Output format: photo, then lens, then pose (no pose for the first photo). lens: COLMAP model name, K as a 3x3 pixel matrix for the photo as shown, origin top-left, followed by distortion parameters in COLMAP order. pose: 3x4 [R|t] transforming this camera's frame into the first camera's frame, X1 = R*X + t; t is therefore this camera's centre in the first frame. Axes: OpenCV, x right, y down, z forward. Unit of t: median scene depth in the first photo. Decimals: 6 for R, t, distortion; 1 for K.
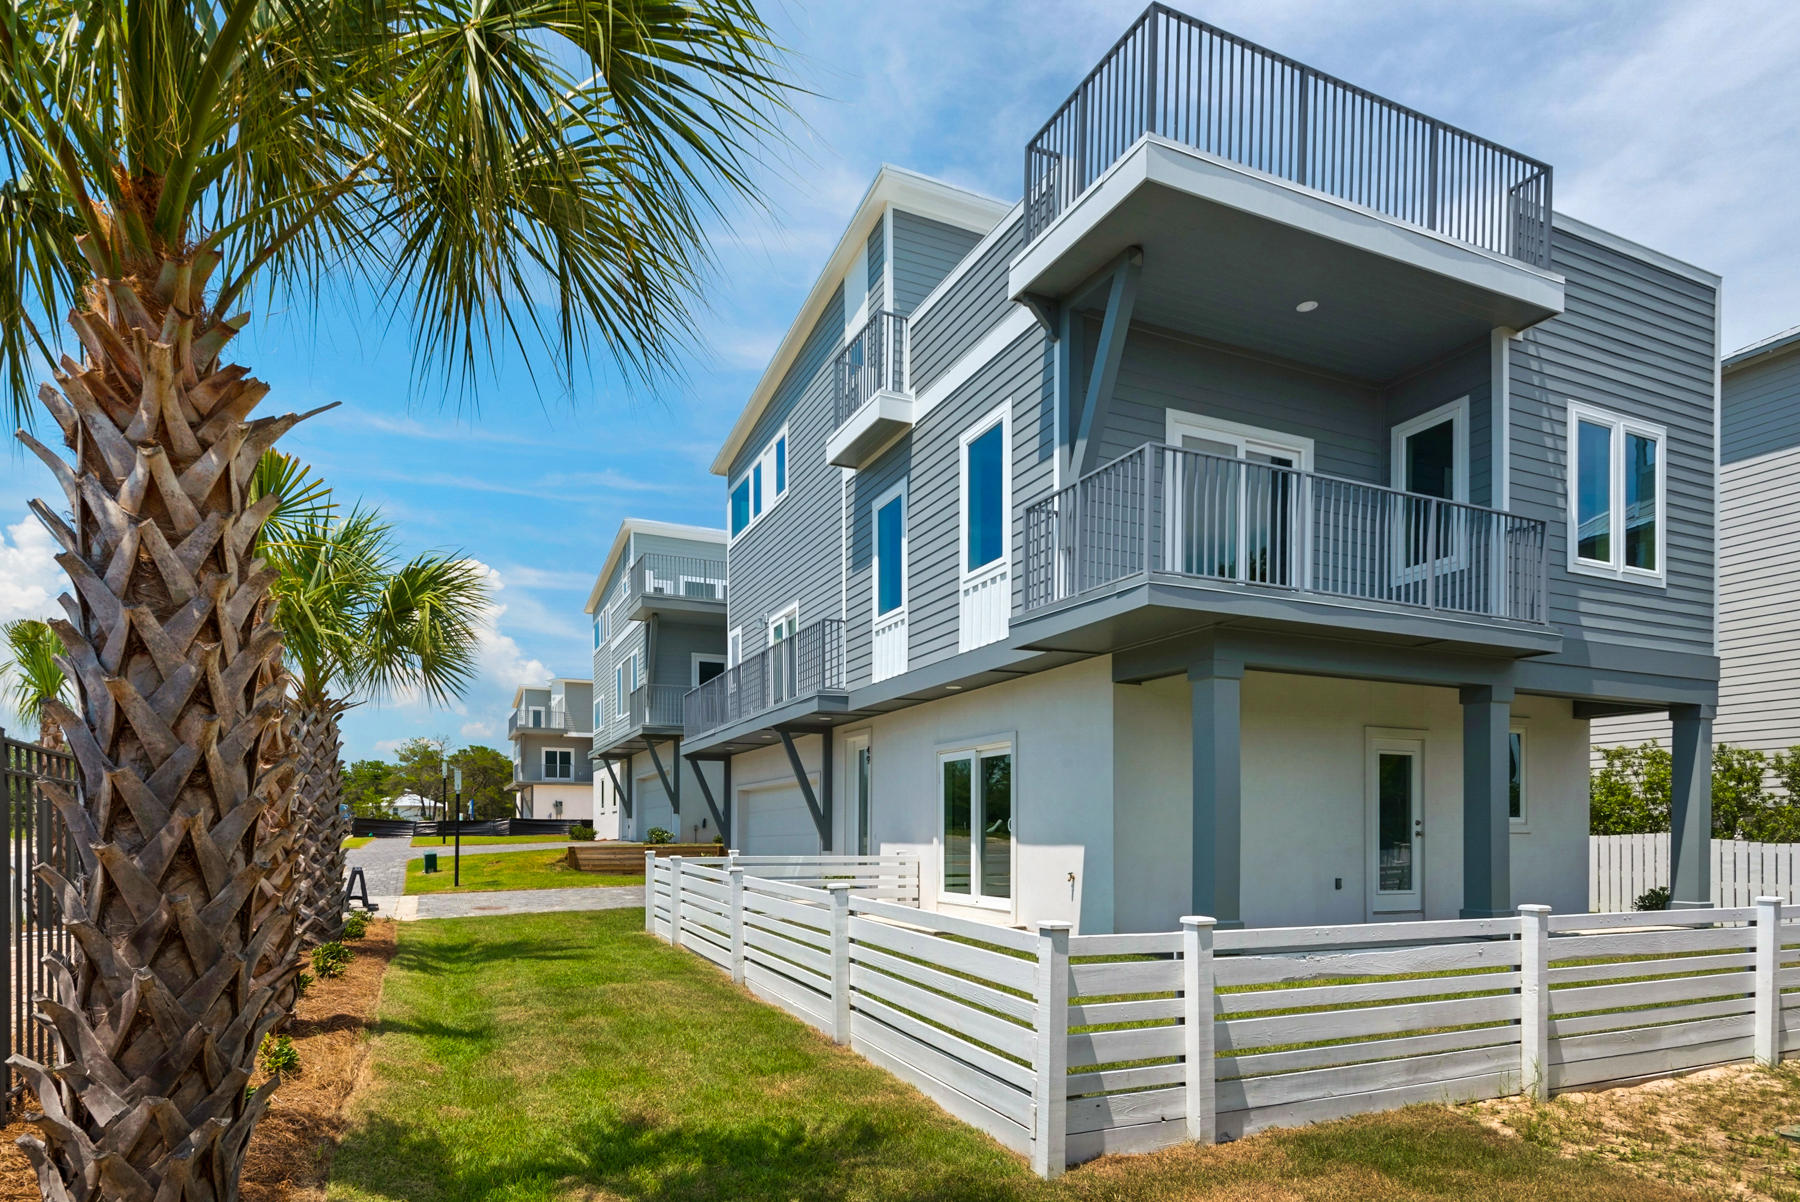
lens RADIAL K [[934.6, 0, 826.1], [0, 934.6, 827.7], [0, 0, 1]] dist [0.003442, 0.000215]
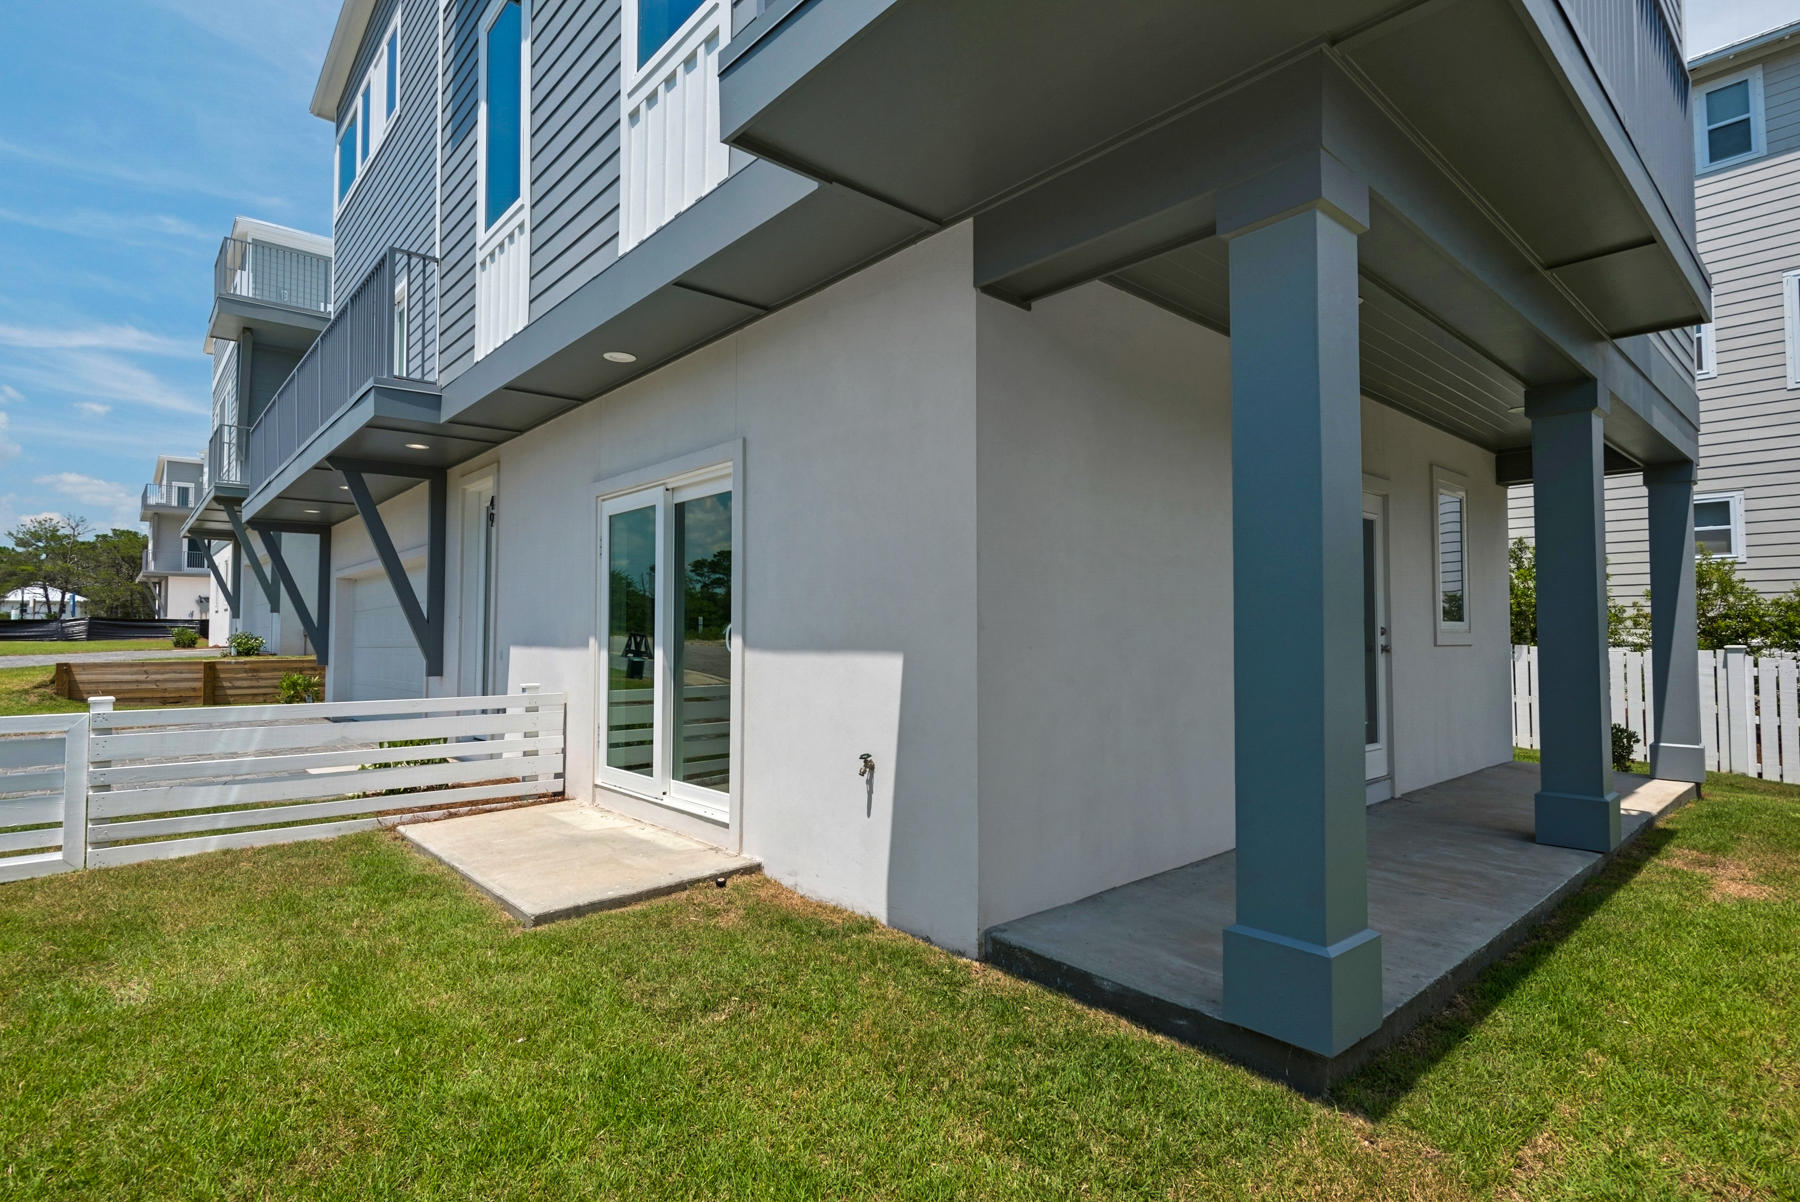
lens RADIAL K [[923.4, 0, 837.5], [0, 923.4, 590.0], [0, 0, 1]] dist [0.002327, 0.001819]
pose [[0.958032, 0.008882, 0.286524, 0.103687], [0.002420, 0.999234, -0.039066, -0.008099], [-0.286651, 0.038119, 0.957276, 0.488137]]
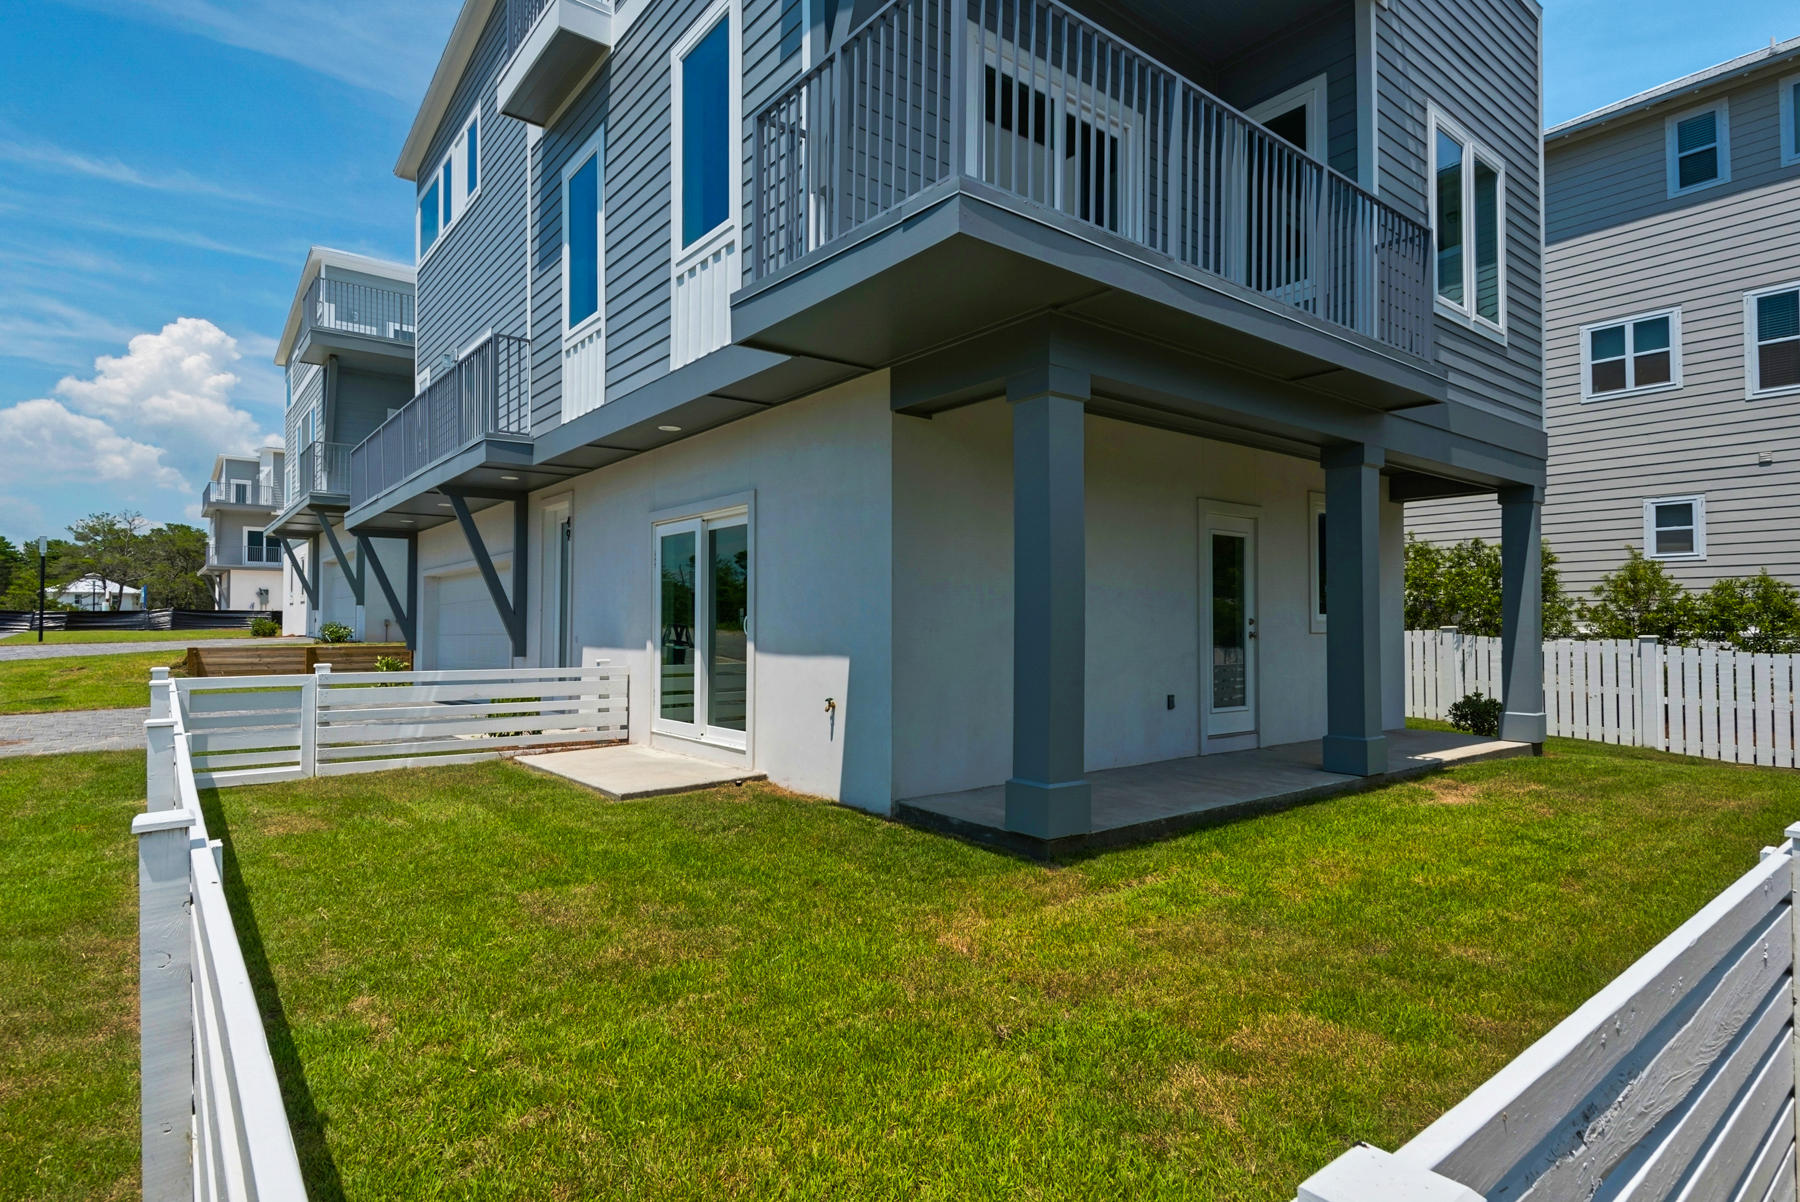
lens RADIAL K [[880.1, 0, 894.7], [0, 880.1, 602.2], [0, 0, 1]] dist [0.005799, 0.000172]
pose [[0.949593, 0.004300, 0.313455, 0.086415], [0.001315, 0.999843, -0.017698, -0.007520], [-0.313482, 0.017218, 0.949438, 0.309282]]
